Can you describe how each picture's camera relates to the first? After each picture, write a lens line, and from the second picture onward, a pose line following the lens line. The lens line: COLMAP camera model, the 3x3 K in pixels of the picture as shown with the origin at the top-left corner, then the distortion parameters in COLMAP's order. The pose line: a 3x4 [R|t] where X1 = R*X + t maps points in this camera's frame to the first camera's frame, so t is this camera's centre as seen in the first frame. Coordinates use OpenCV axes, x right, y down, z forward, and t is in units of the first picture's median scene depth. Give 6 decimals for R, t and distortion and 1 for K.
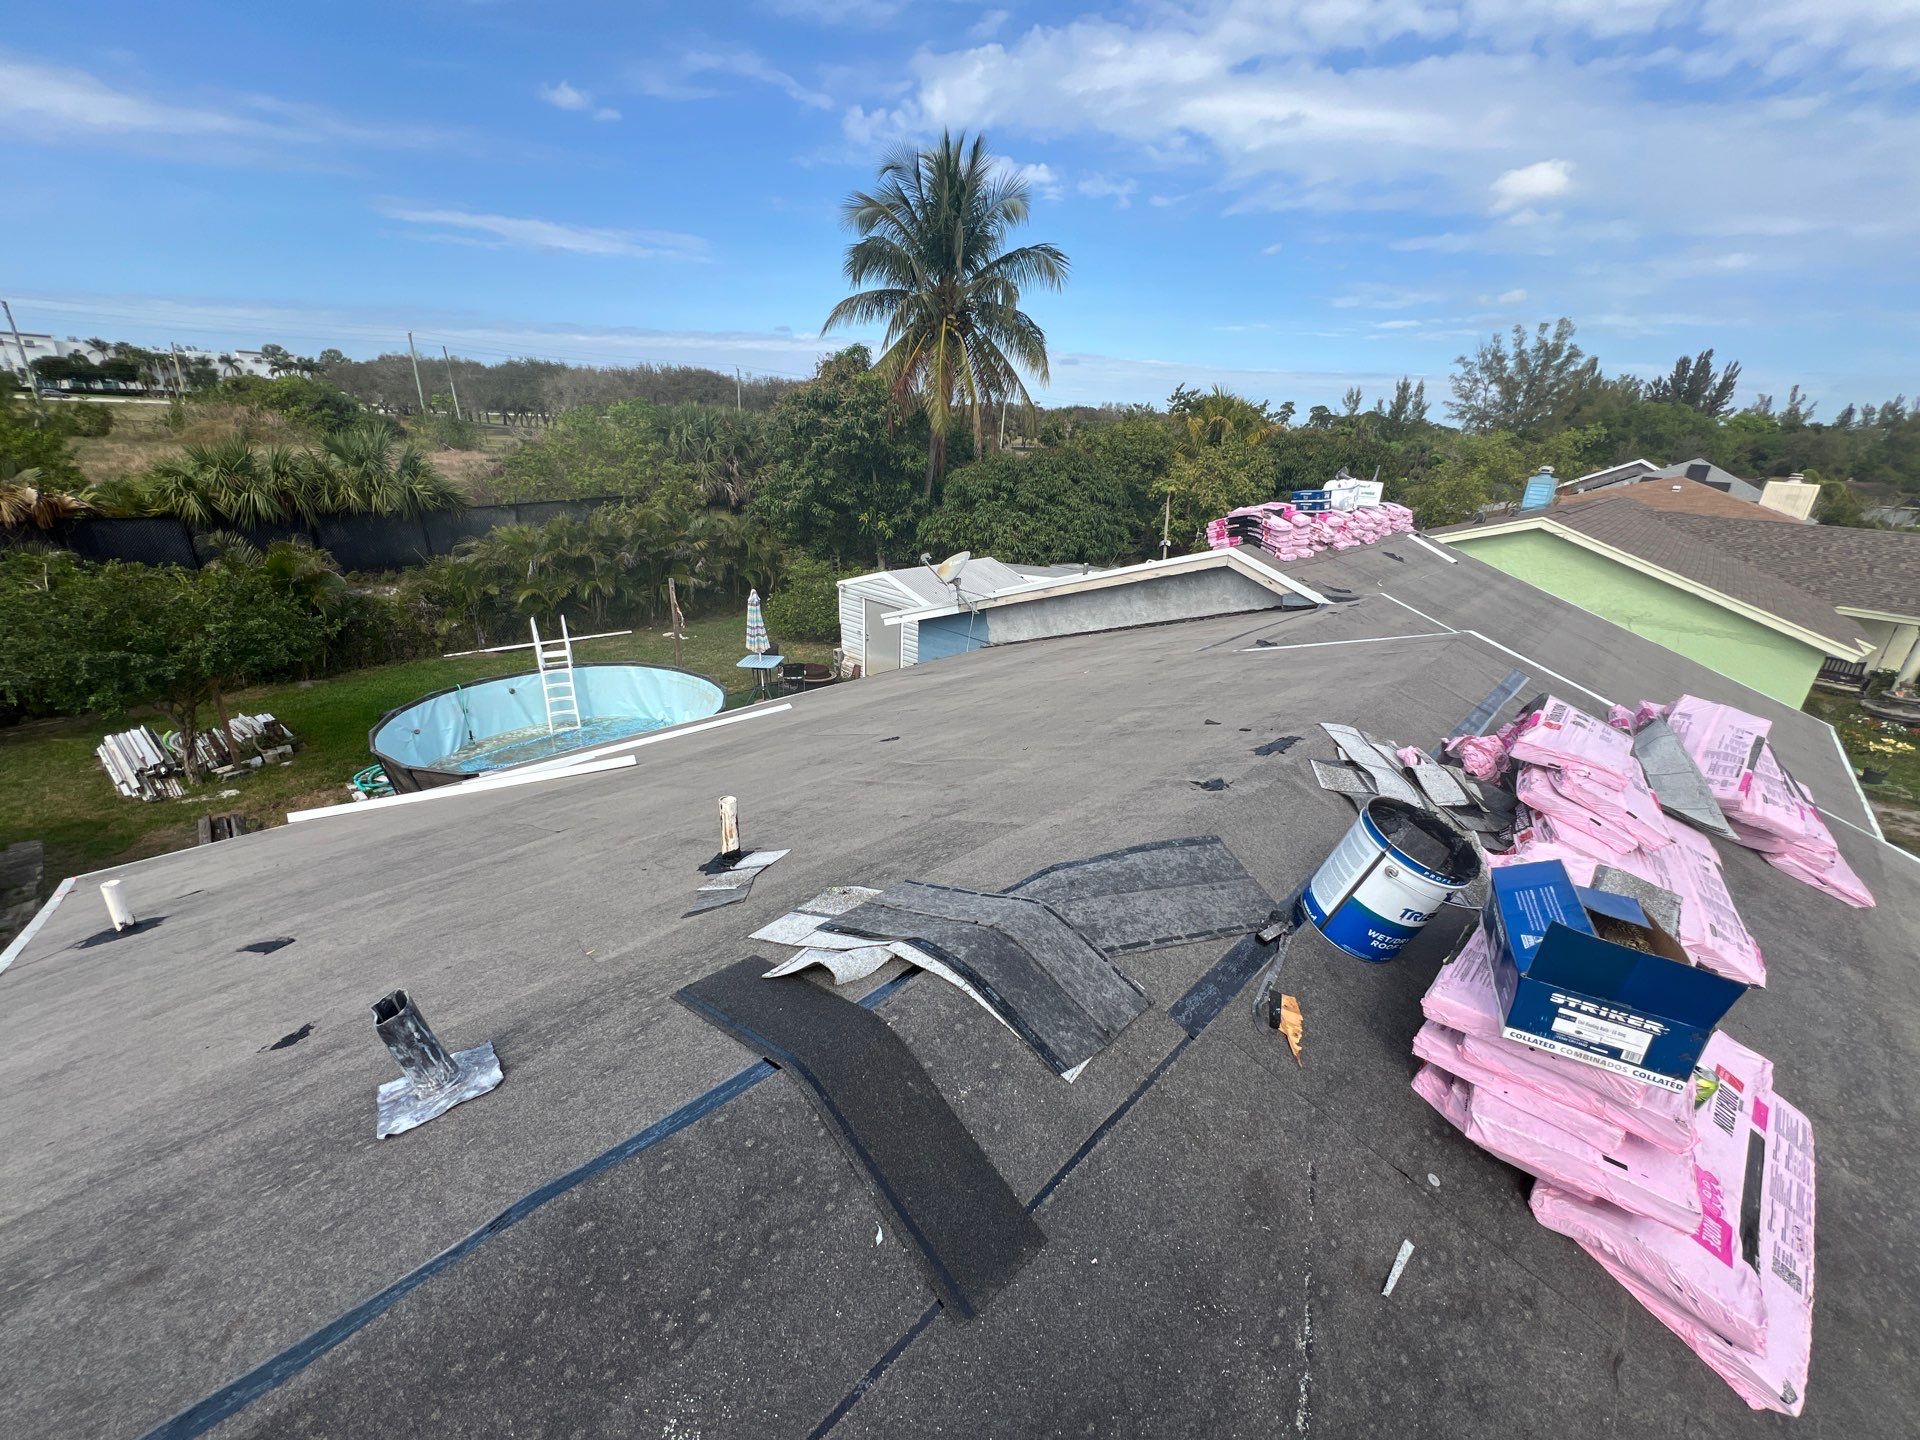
lens RADIAL K [[769.6, 0, 954.1], [0, 769.6, 729.7], [0, 0, 1]] dist [-0.001591, 0.000392]
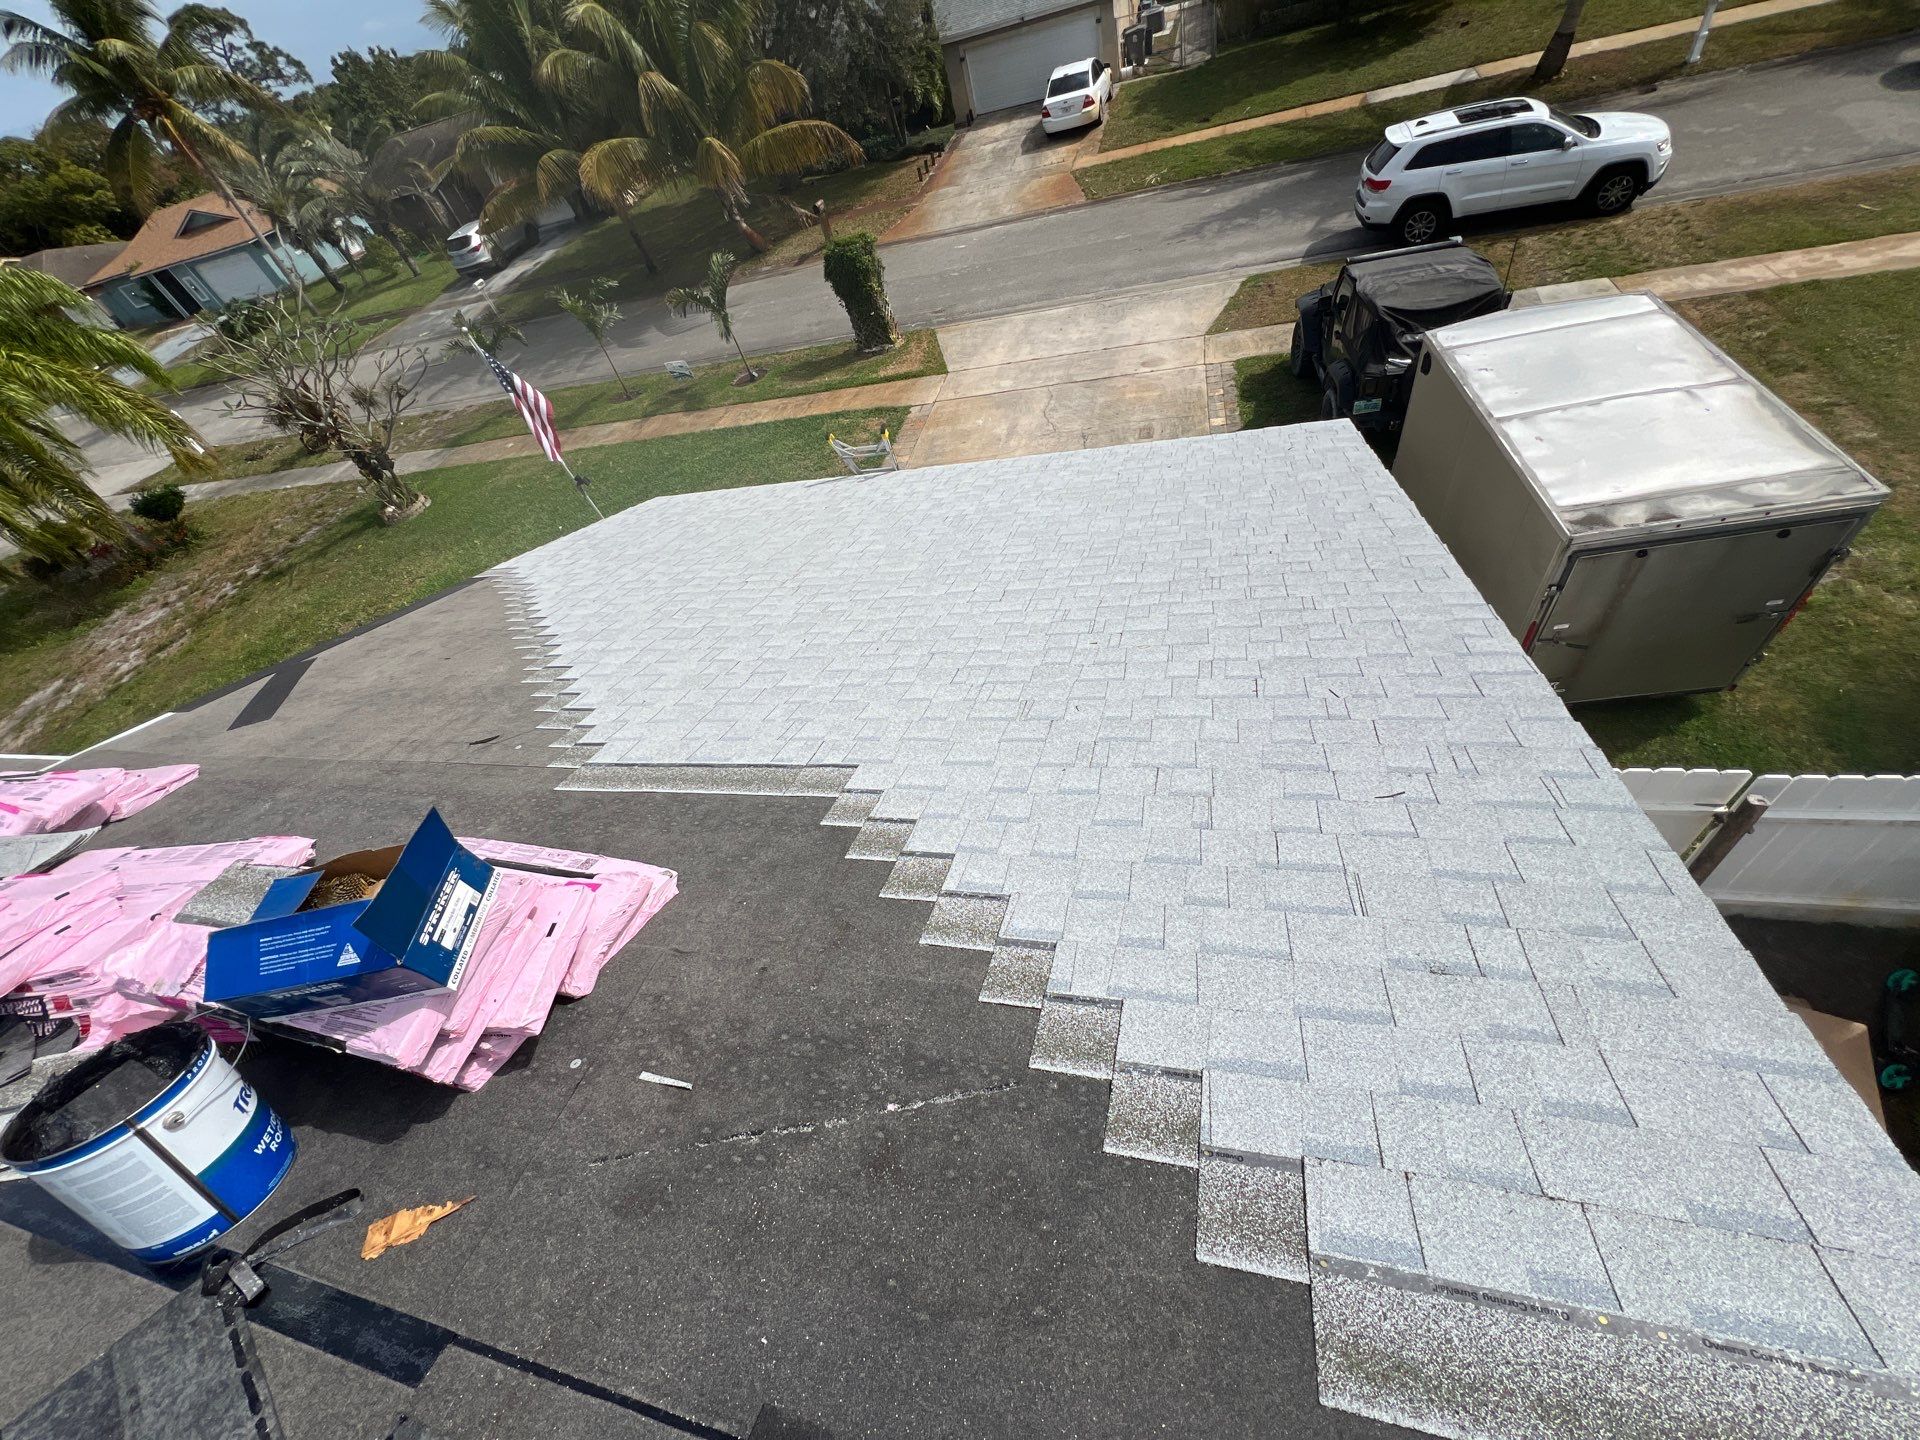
lens RADIAL K [[769.6, 0, 970.8], [0, 769.6, 722.9], [0, 0, 1]] dist [-0.001591, 0.000392]
pose [[-0.512574, -0.585035, 0.628492, -0.071632], [0.503535, 0.388081, 0.771910, -0.155091], [-0.695500, 0.712129, 0.095665, 0.119579]]
